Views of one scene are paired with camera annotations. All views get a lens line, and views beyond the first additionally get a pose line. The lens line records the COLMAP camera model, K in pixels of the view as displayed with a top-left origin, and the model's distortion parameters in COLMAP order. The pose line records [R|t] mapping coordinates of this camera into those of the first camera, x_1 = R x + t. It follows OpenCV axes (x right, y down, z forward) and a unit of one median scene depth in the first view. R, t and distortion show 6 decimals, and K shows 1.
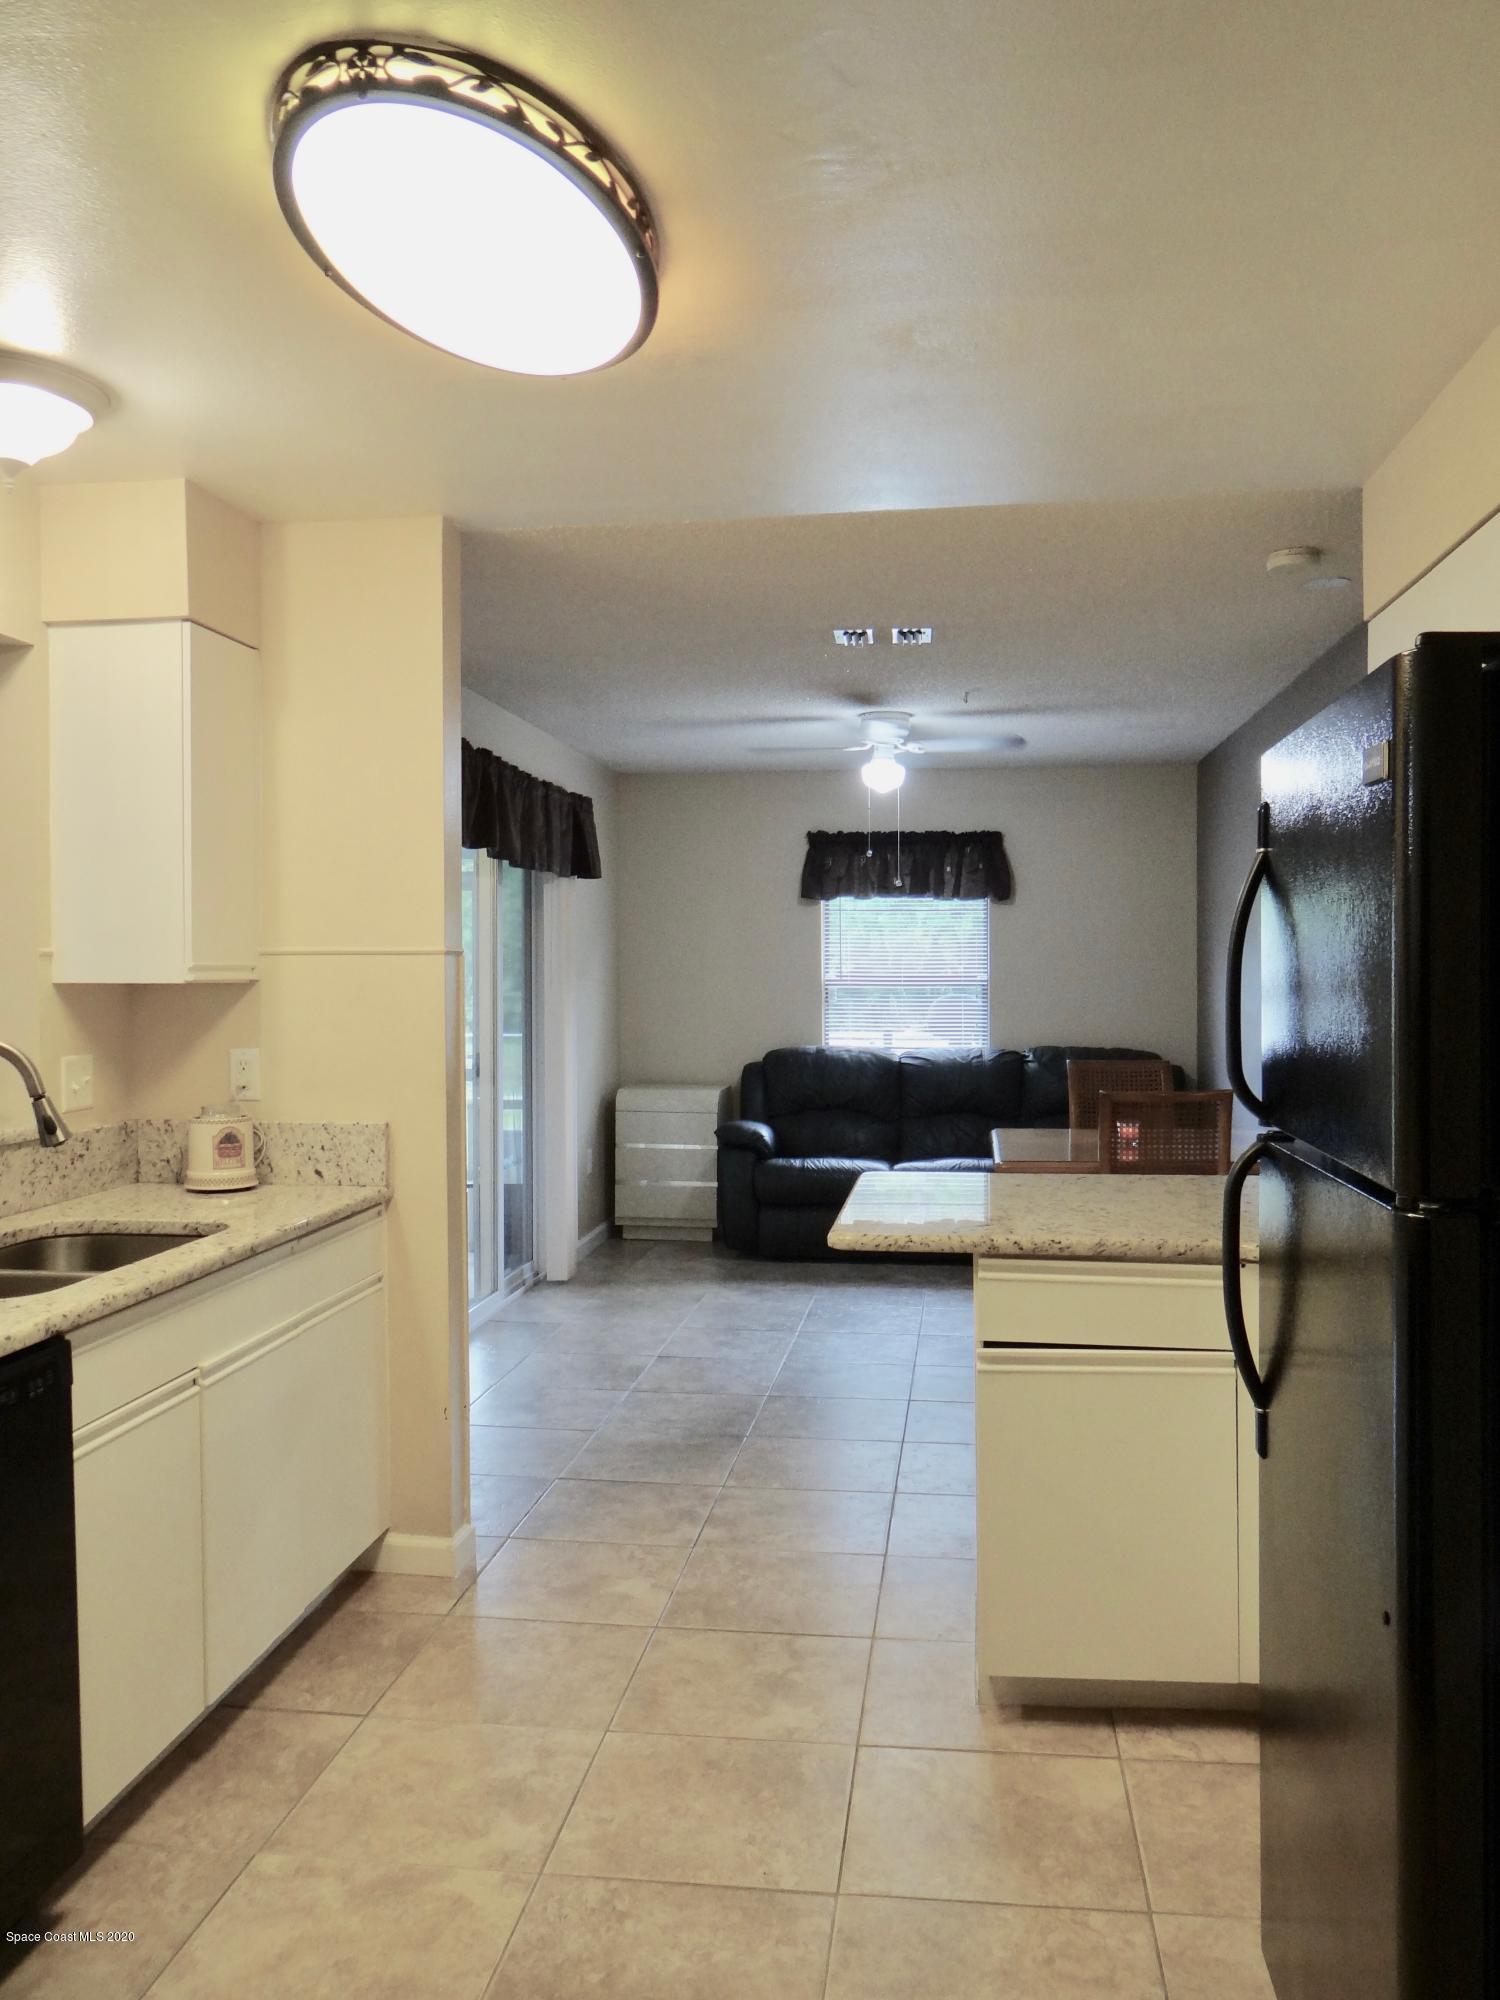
lens RADIAL K [[1640.1, 0, 750.0], [0, 1640.1, 1000.0], [0, 0, 1]] dist [0.058794, -0.052370]
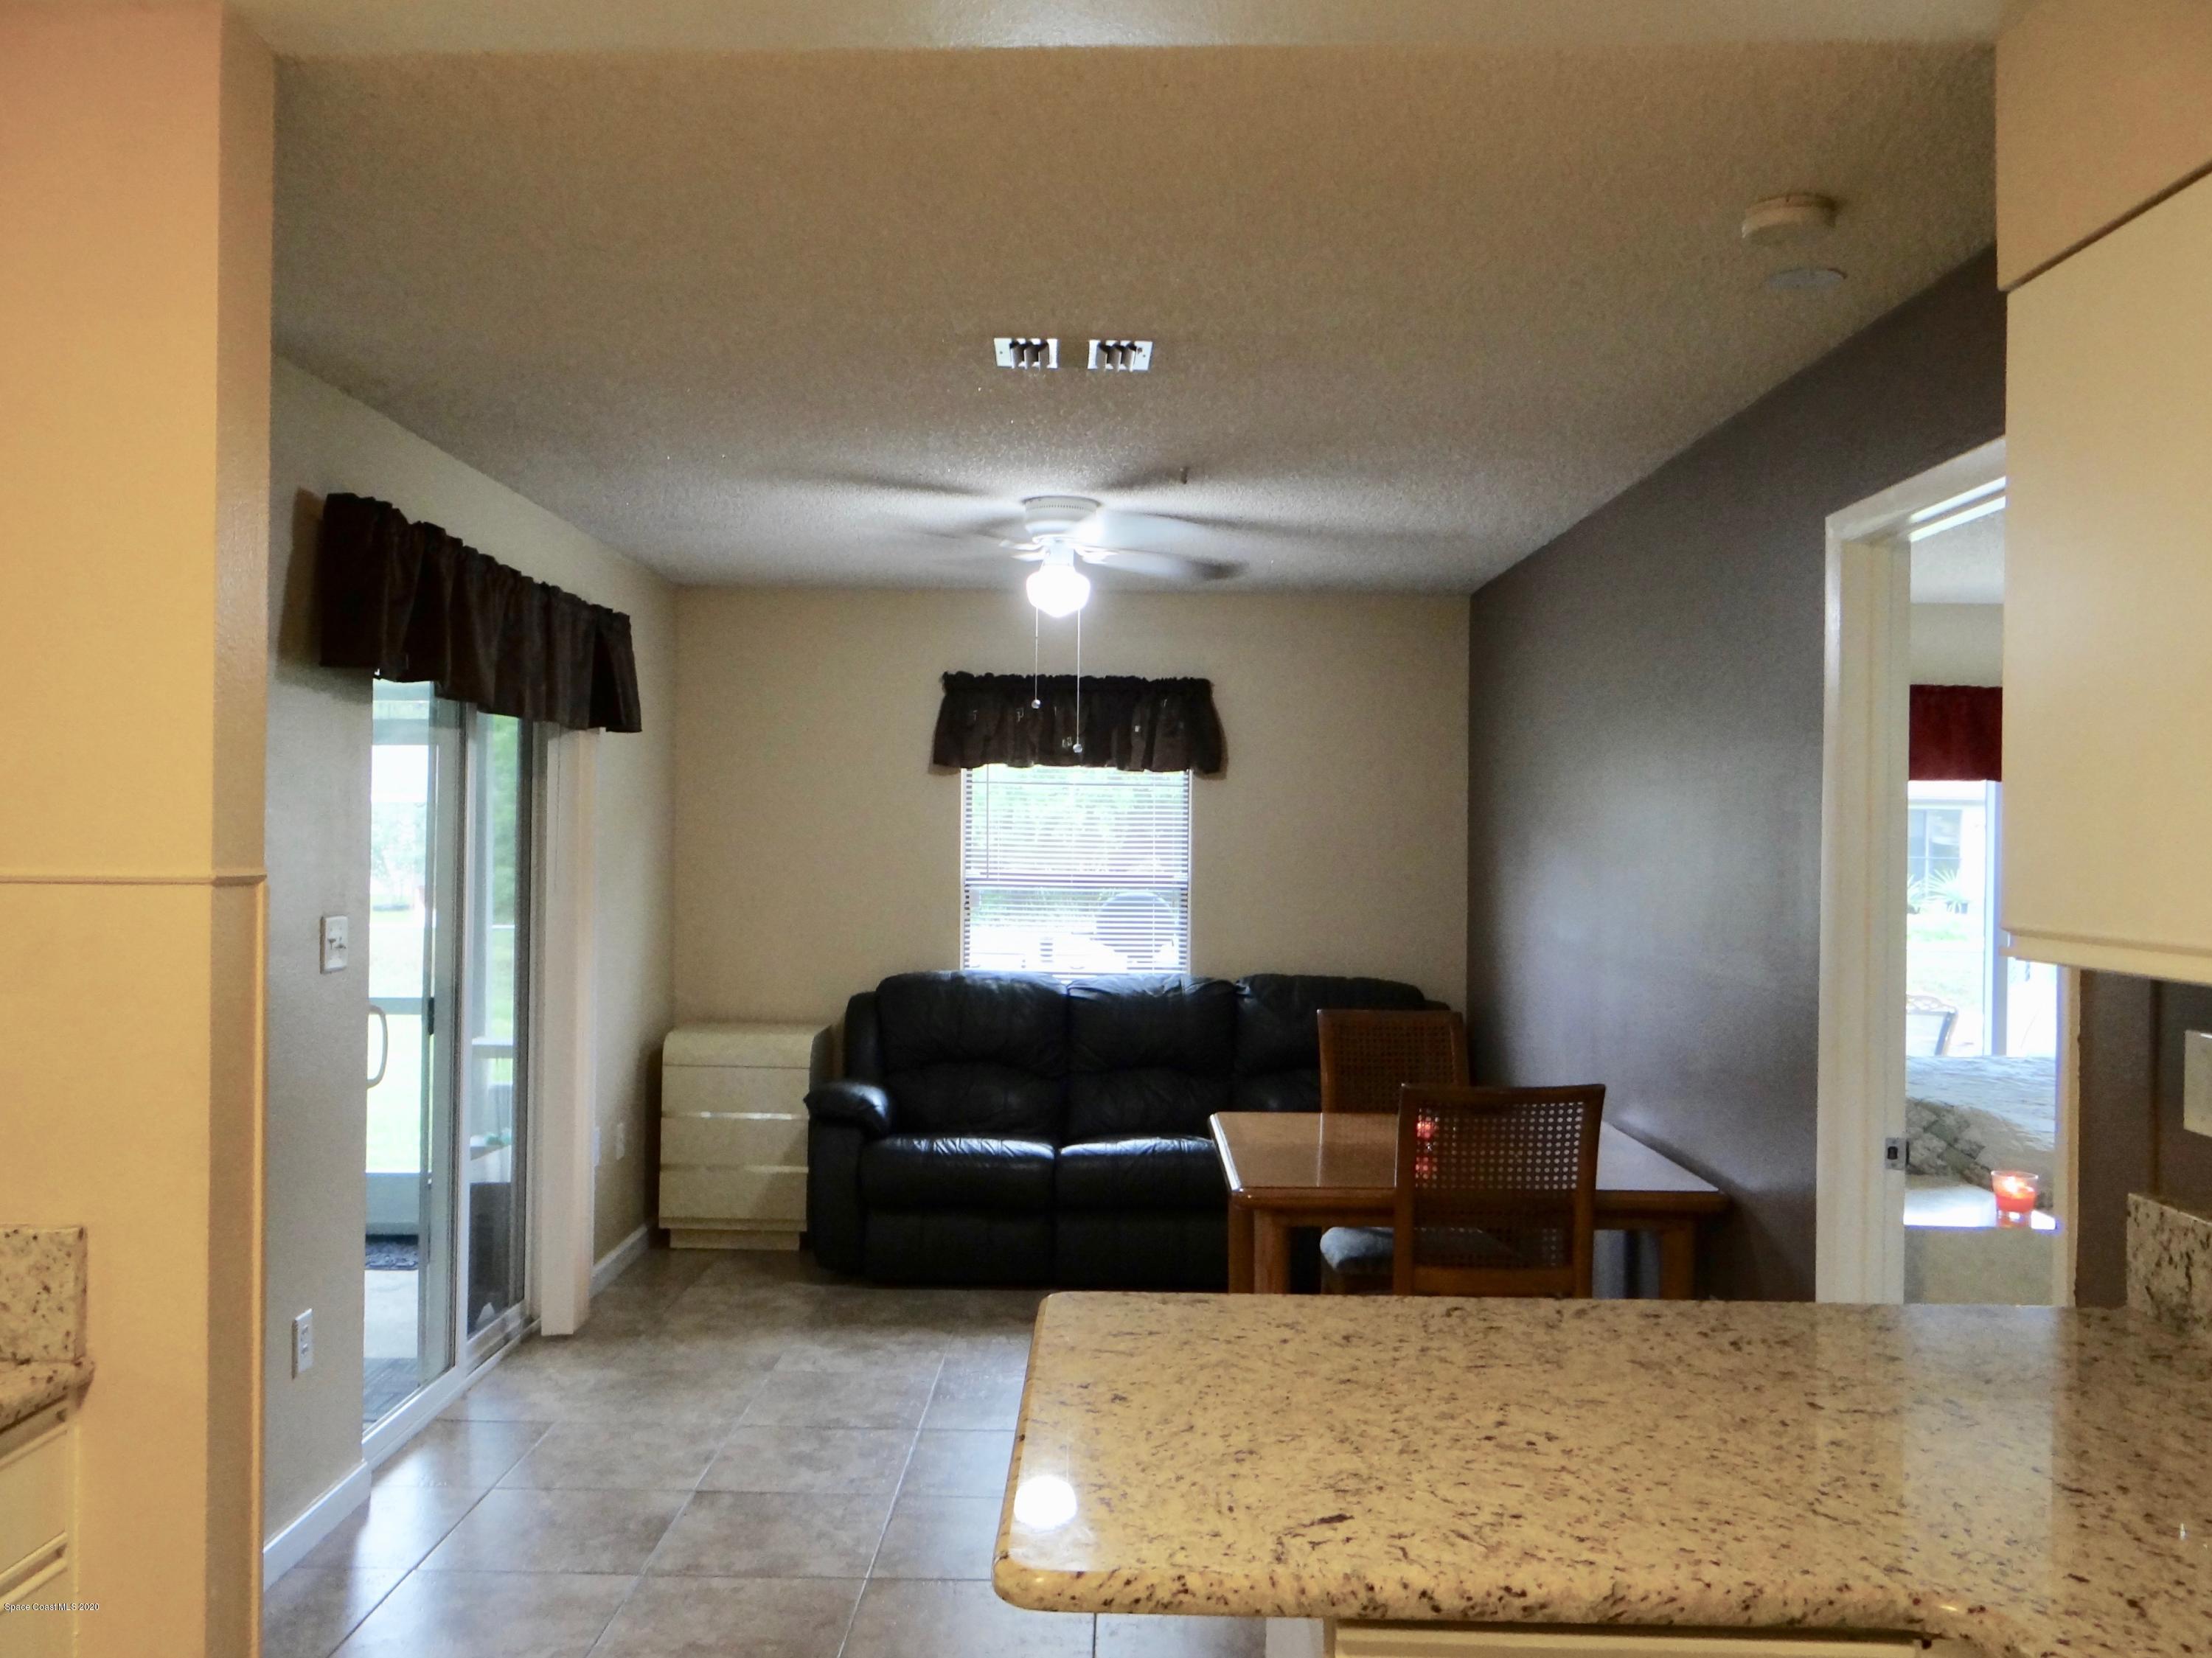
lens RADIAL K [[1832.5, 0, 1106.0], [0, 1832.5, 829.0], [0, 0, 1]] dist [0.053216, -0.095252]
pose [[0.991833, 0.013663, 0.126807, 0.005289], [-0.010772, 0.999667, -0.023458, -0.017911], [-0.127085, 0.021901, 0.991650, 0.215409]]
